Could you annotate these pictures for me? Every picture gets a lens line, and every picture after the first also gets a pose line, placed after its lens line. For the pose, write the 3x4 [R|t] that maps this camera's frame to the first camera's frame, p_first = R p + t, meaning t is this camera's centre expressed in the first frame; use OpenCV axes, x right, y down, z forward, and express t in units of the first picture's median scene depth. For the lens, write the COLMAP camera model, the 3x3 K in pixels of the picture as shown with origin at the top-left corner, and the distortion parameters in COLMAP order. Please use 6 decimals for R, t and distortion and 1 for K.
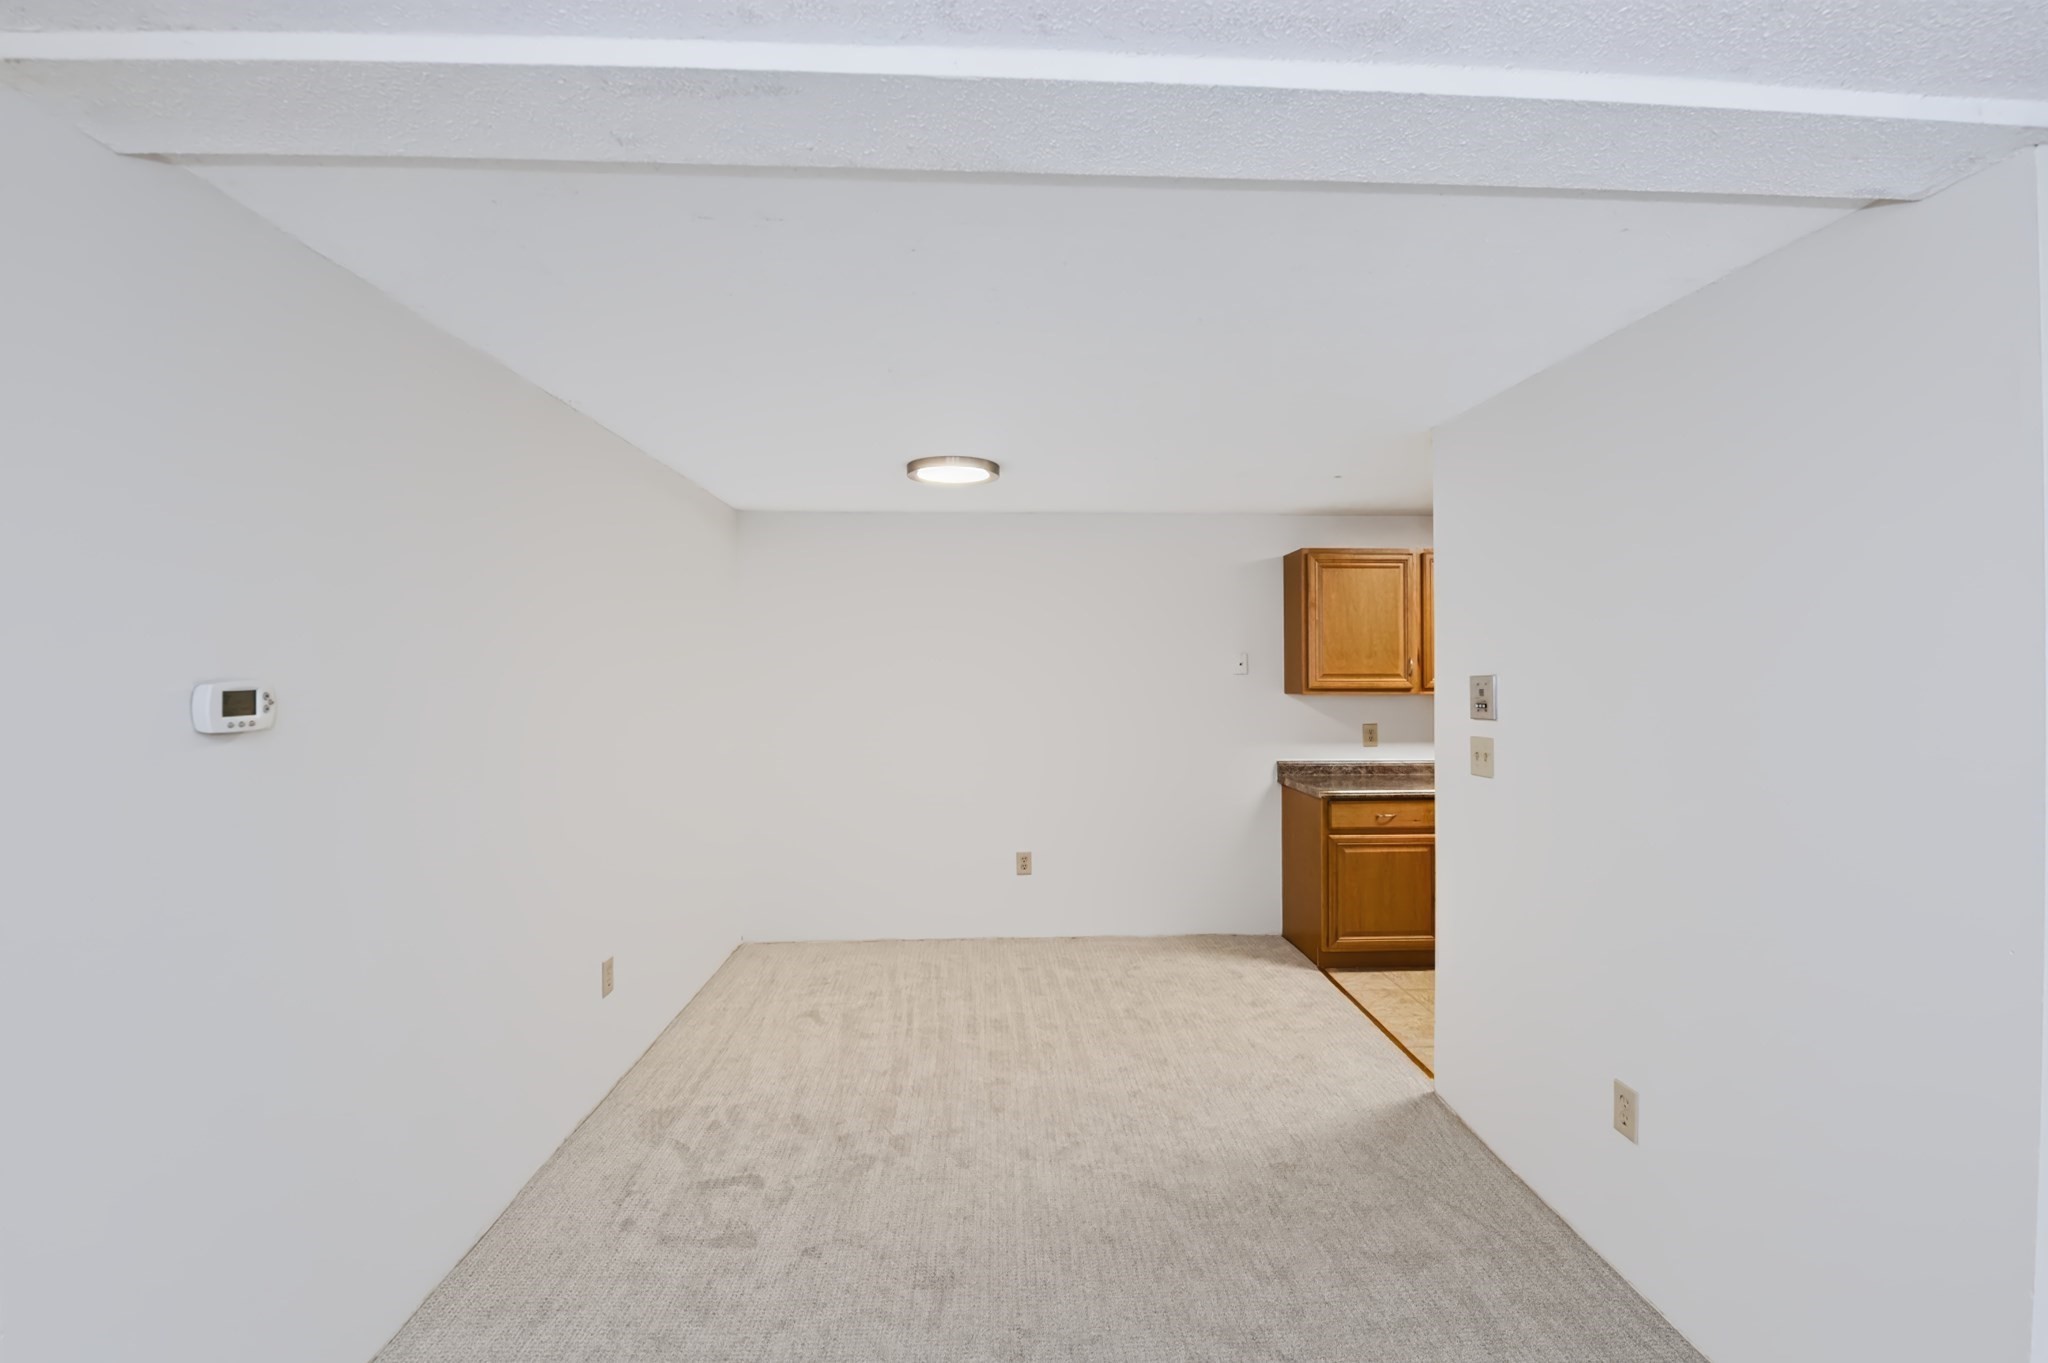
lens RADIAL K [[906.4, 0, 1039.1], [0, 906.4, 662.4], [0, 0, 1]] dist [-0.010250, -0.004186]
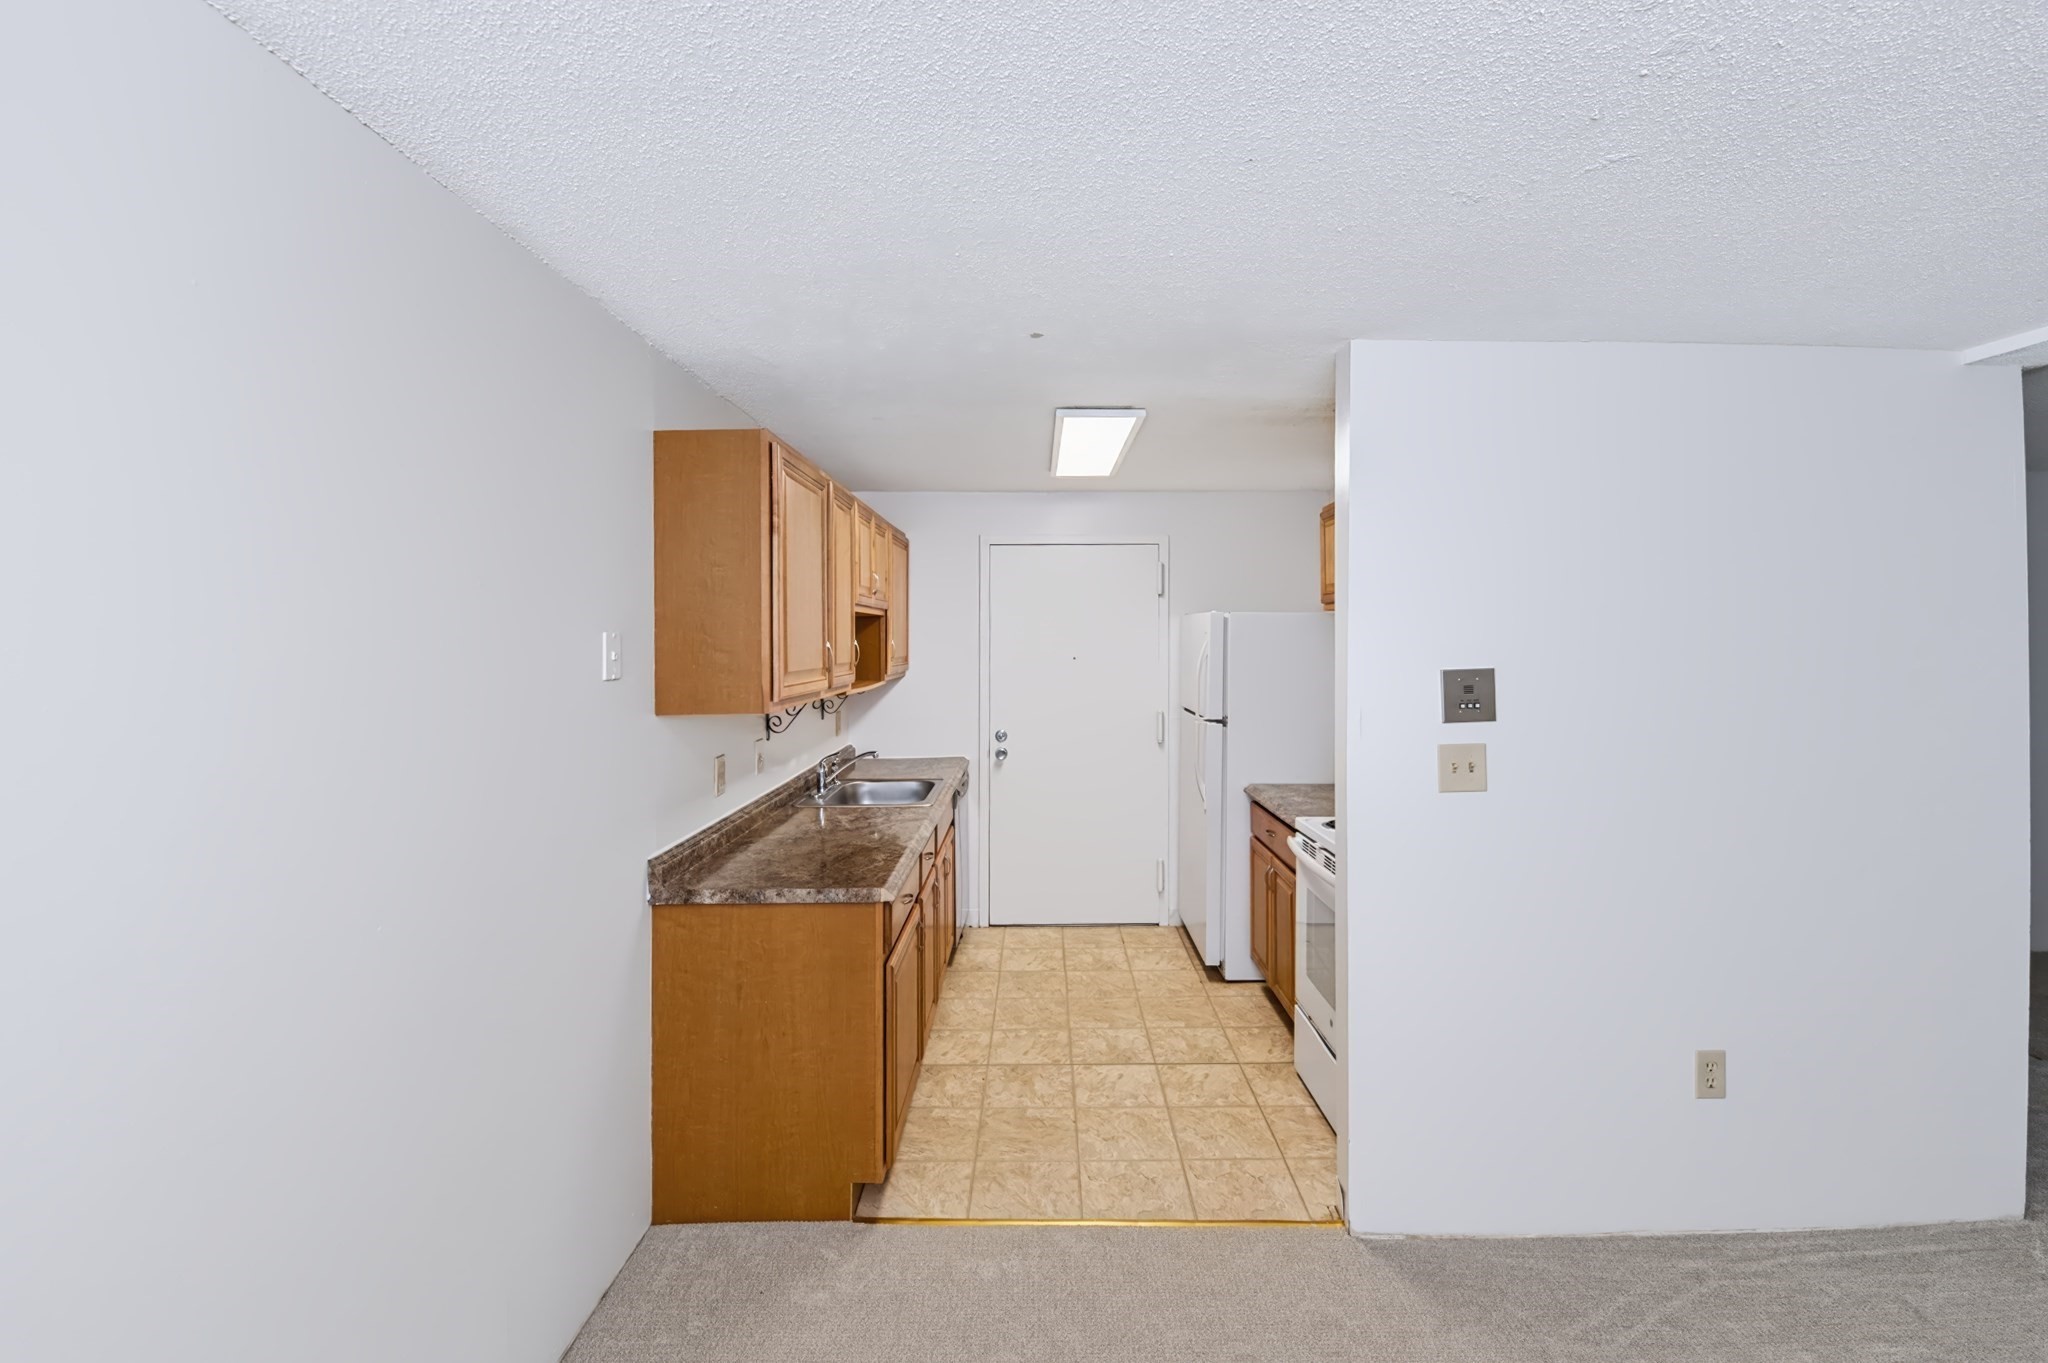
lens RADIAL K [[906.4, 0, 1044.6], [0, 906.4, 621.8], [0, 0, 1]] dist [-0.010250, -0.004186]
pose [[0.051850, 0.008912, 0.998615, -0.228453], [0.002111, 0.999957, -0.009033, -0.013923], [-0.998653, 0.002577, 0.051829, 0.879074]]
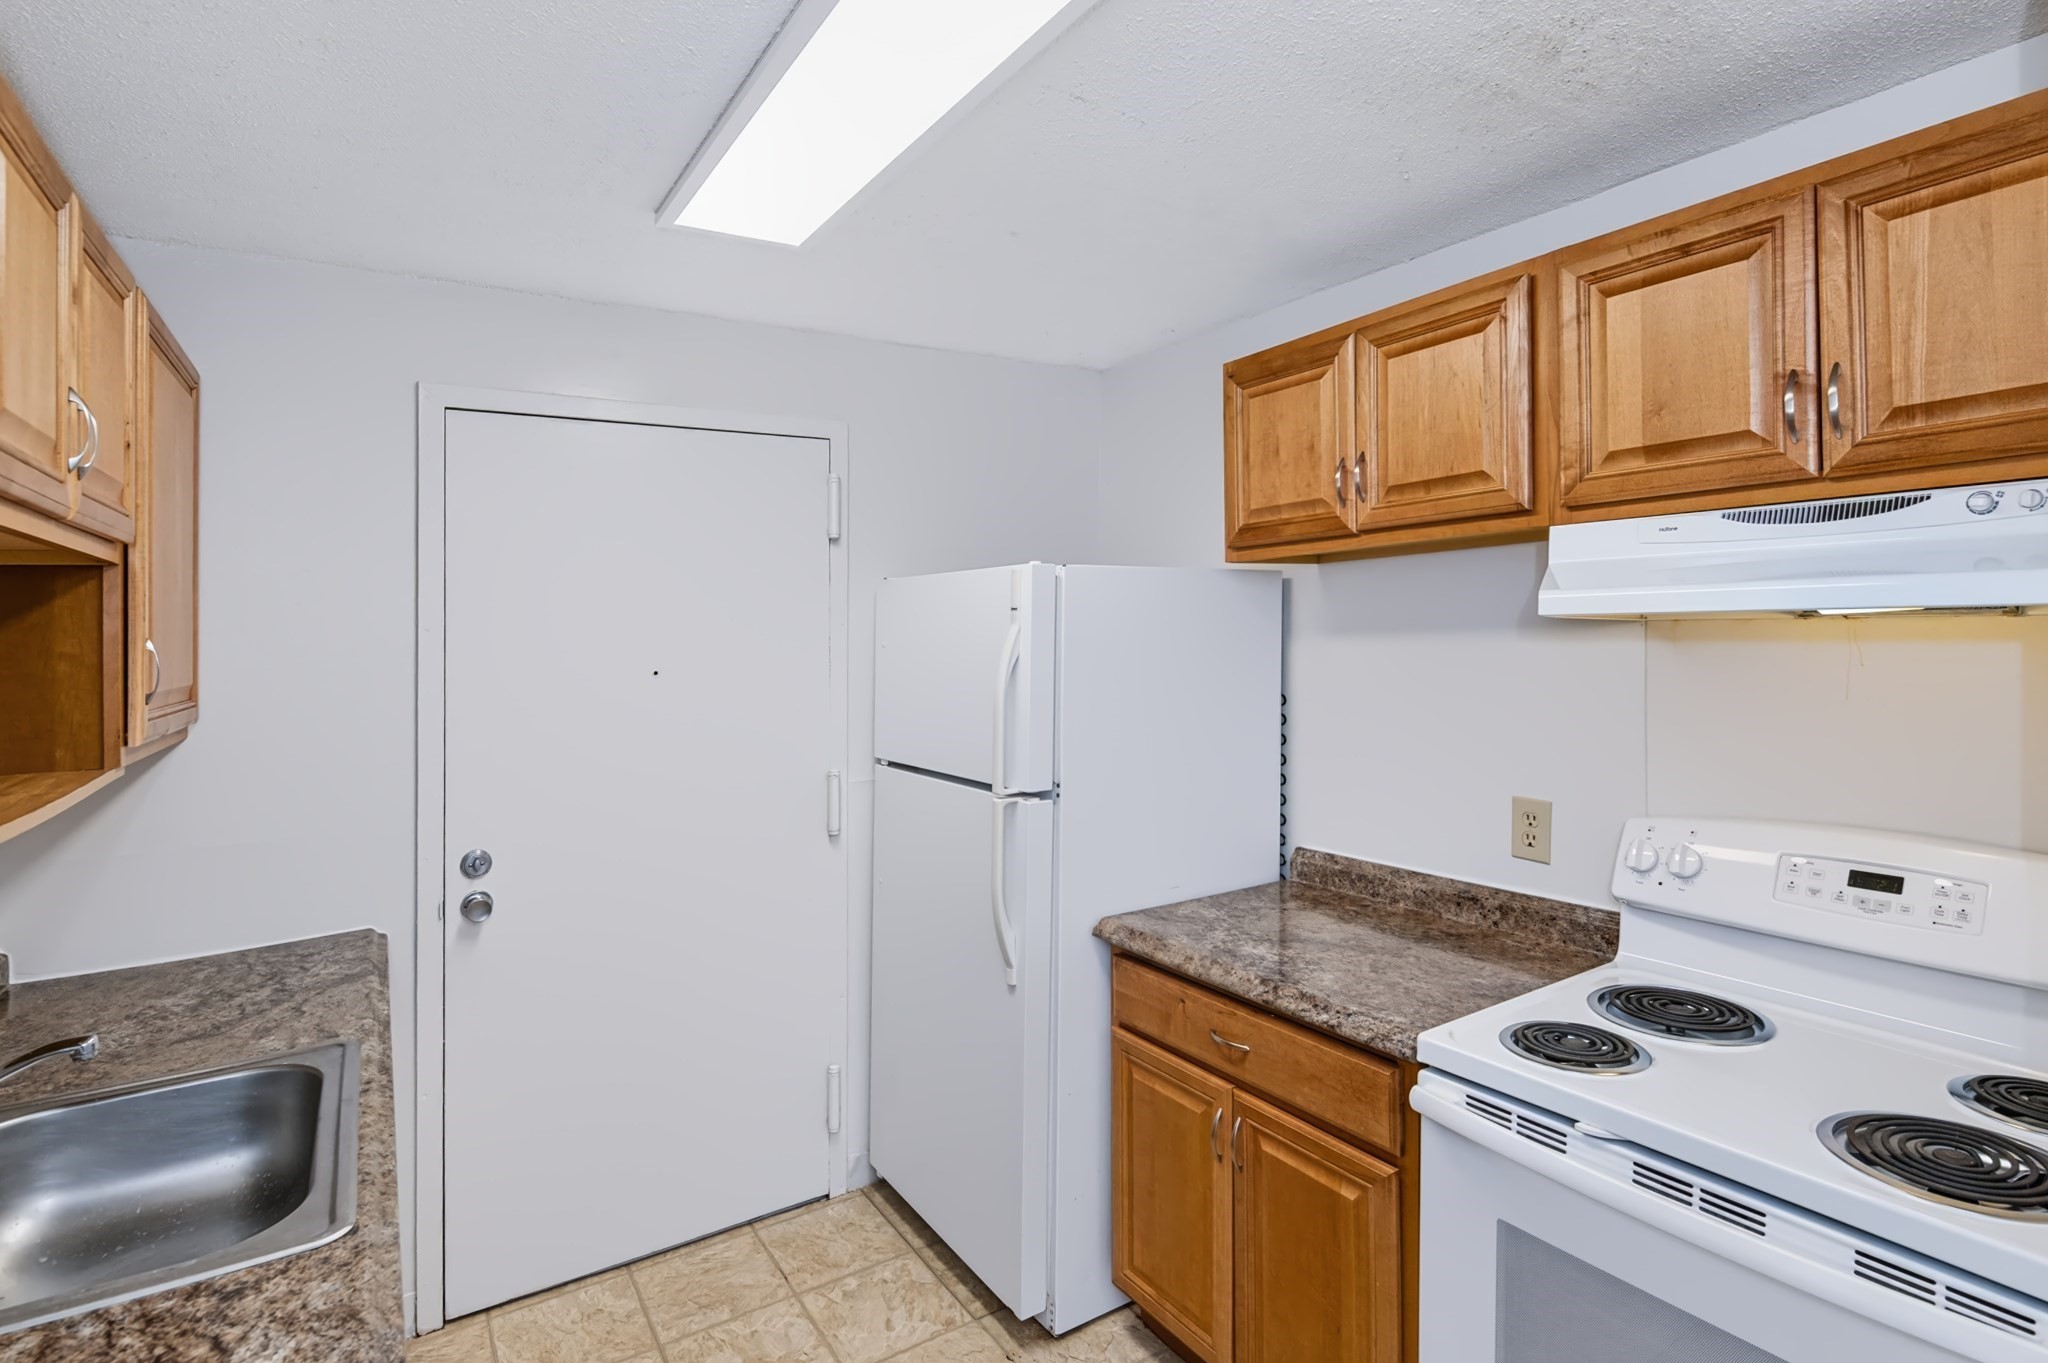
lens RADIAL K [[1039.1, 0, 1036.1], [0, 1039.1, 592.5], [0, 0, 1]] dist [0.001931, -0.006339]
pose [[-0.484409, 0.034720, 0.874152, 0.263614], [0.021423, 0.999383, -0.027823, -0.003636], [-0.874579, 0.005249, -0.484854, 0.996257]]
